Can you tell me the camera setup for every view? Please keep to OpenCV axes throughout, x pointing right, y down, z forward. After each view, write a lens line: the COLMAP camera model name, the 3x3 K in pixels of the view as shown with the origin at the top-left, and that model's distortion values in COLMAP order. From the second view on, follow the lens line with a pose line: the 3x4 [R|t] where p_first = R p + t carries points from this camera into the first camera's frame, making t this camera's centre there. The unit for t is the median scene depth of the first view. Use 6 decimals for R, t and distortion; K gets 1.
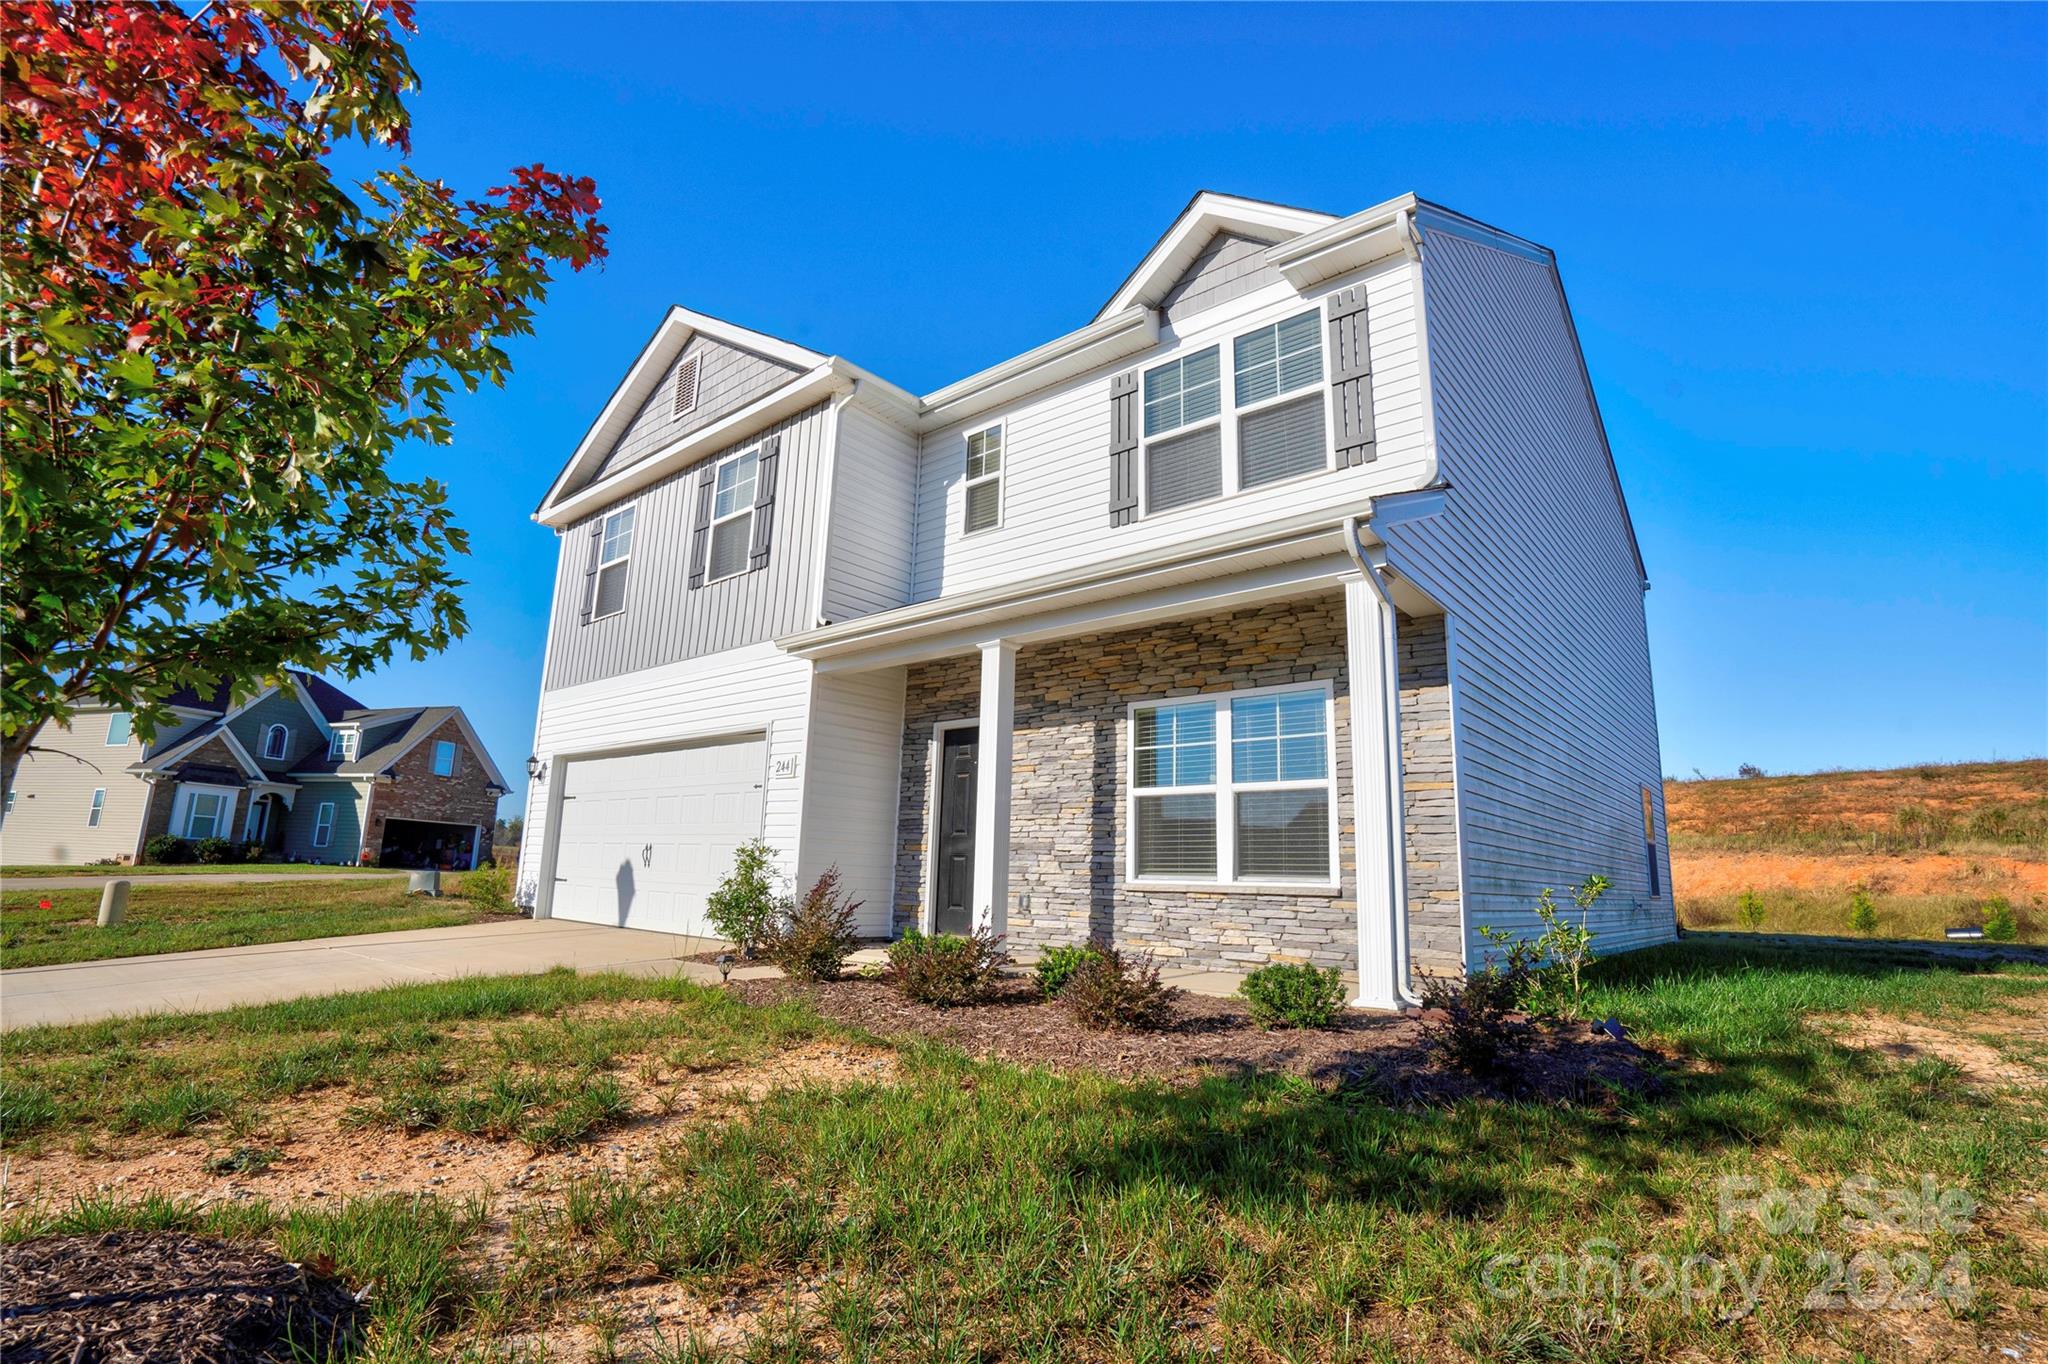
lens RADIAL K [[941.3, 0, 1026.4], [0, 941.3, 682.3], [0, 0, 1]] dist [-0.003315, 0.007257]
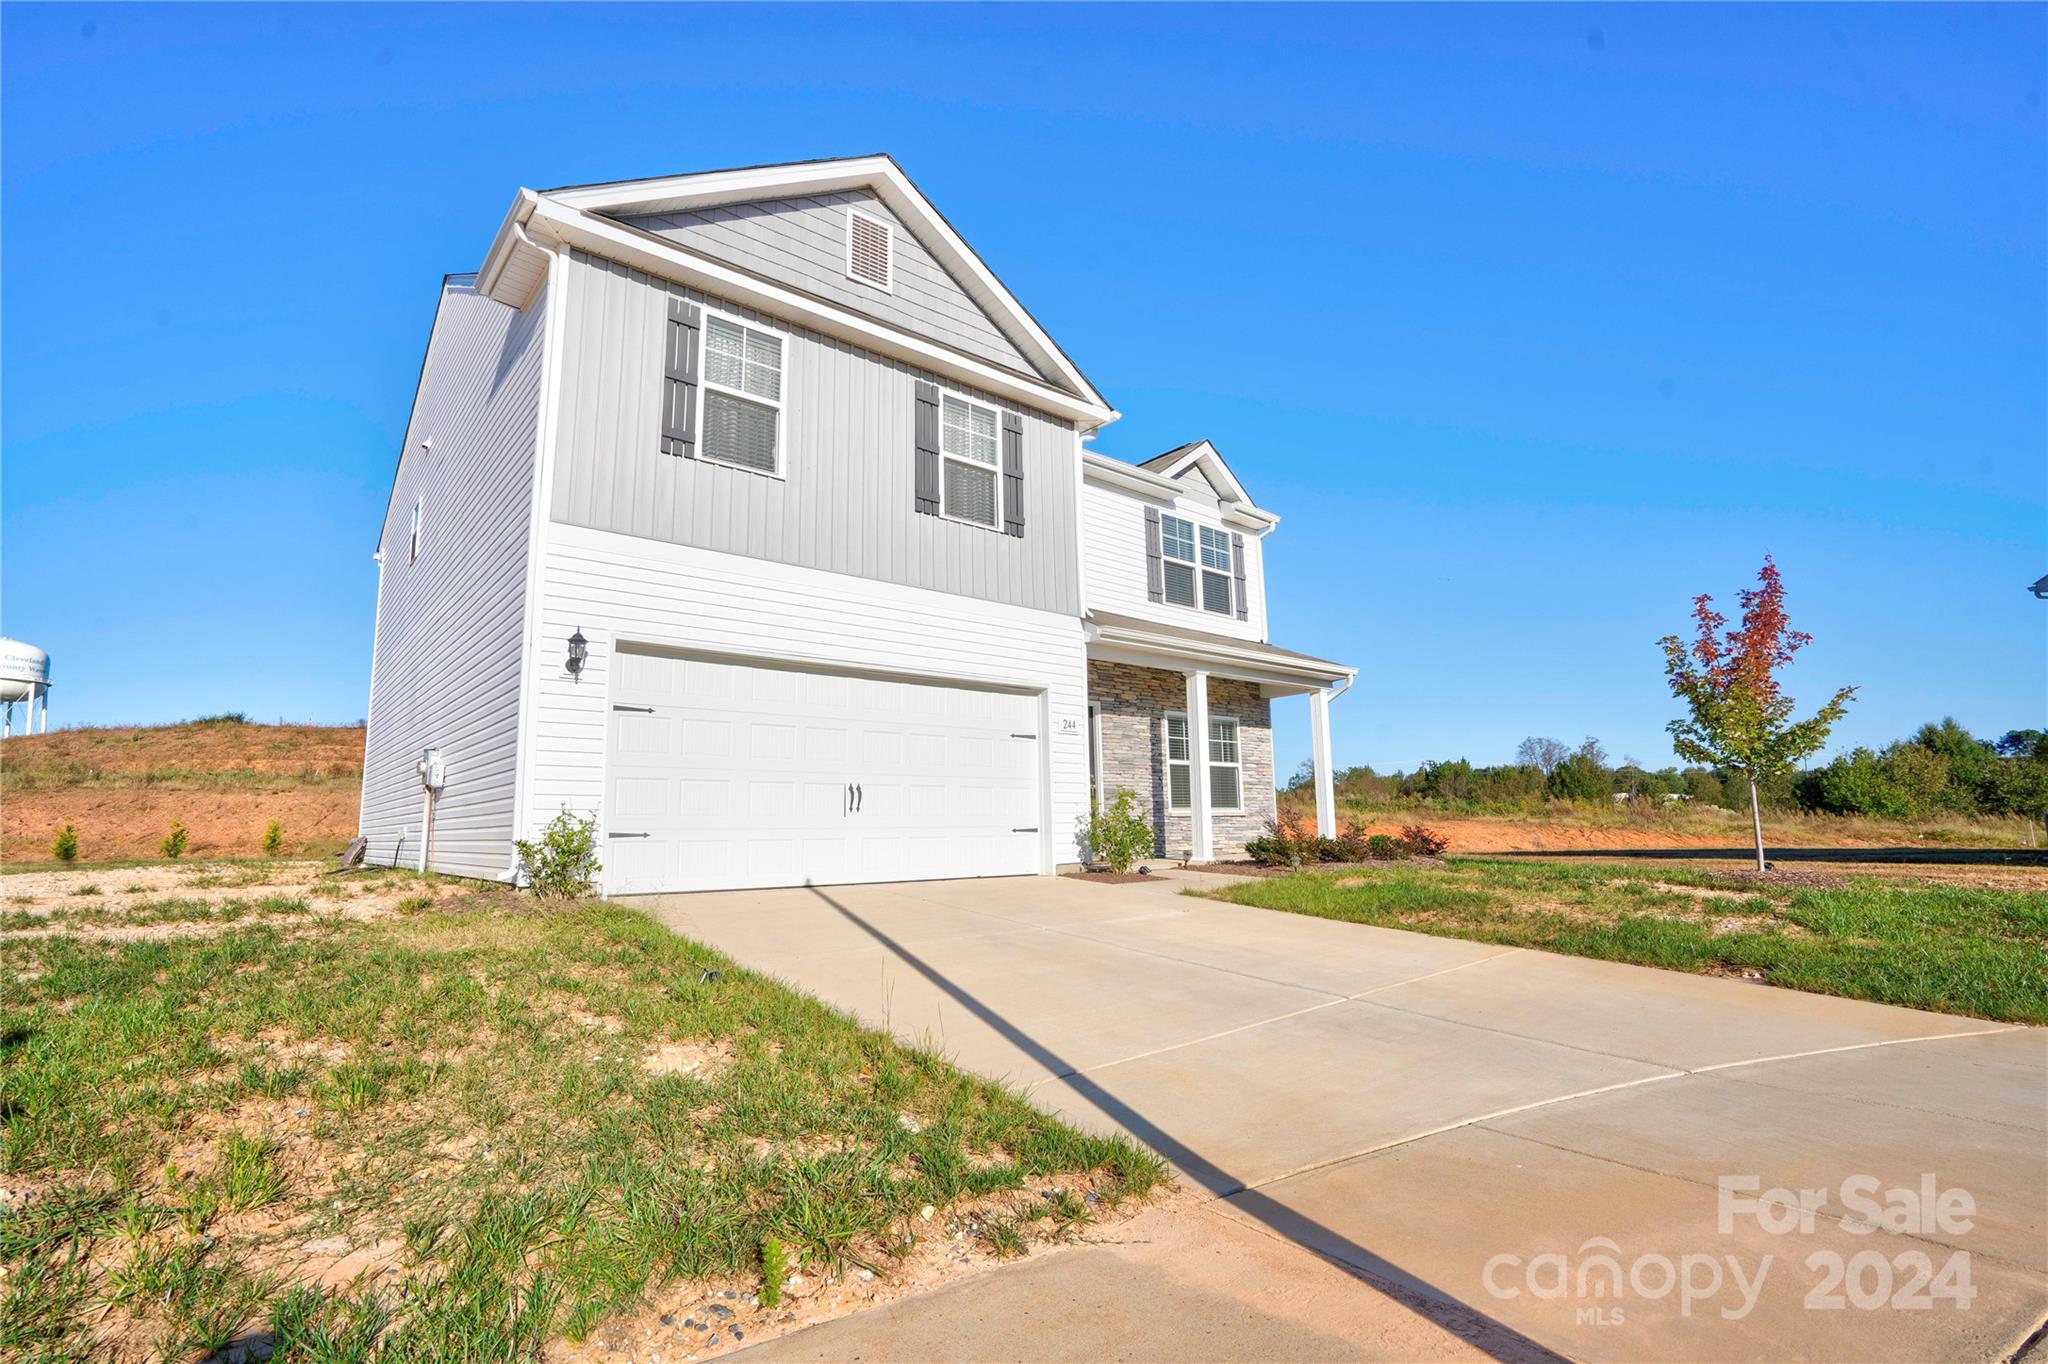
lens RADIAL K [[941.3, 0, 1044.3], [0, 941.3, 682.3], [0, 0, 1]] dist [-0.003315, 0.007257]
pose [[0.152977, 0.123131, 0.980529, -1.581360], [-0.178393, 0.979348, -0.095151, 0.170942], [-0.971995, -0.160364, 0.171784, 0.897704]]
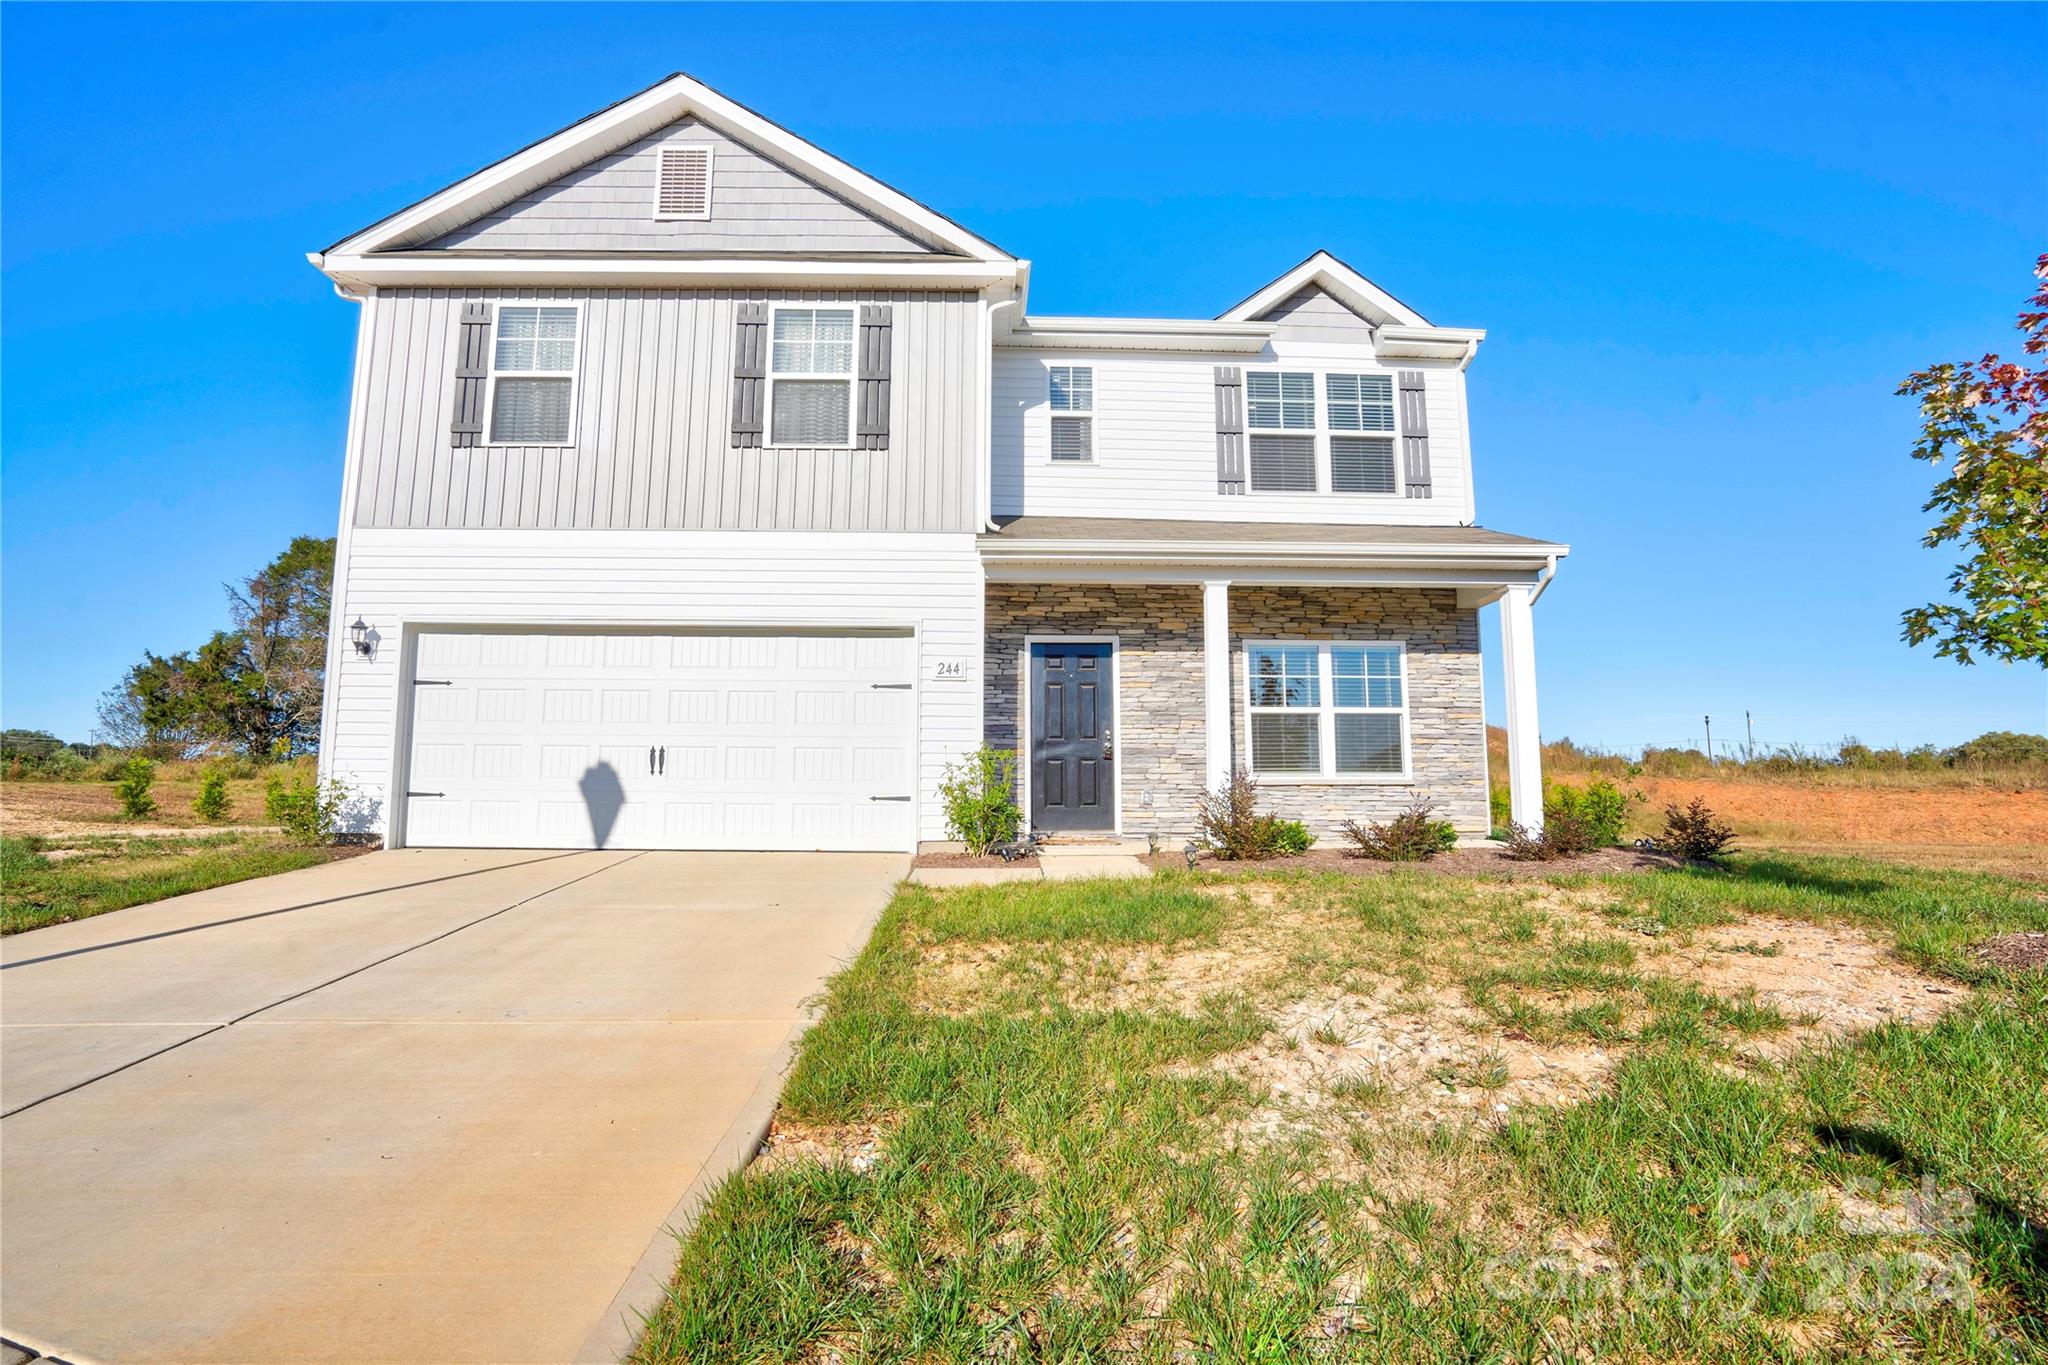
lens RADIAL K [[941.3, 0, 1038.1], [0, 941.3, 676.2], [0, 0, 1]] dist [-0.003315, 0.007257]
pose [[0.745815, 0.060152, 0.663431, -0.906489], [-0.118973, 0.991931, 0.043810, 0.046664], [-0.655443, -0.111604, 0.746954, 0.220468]]
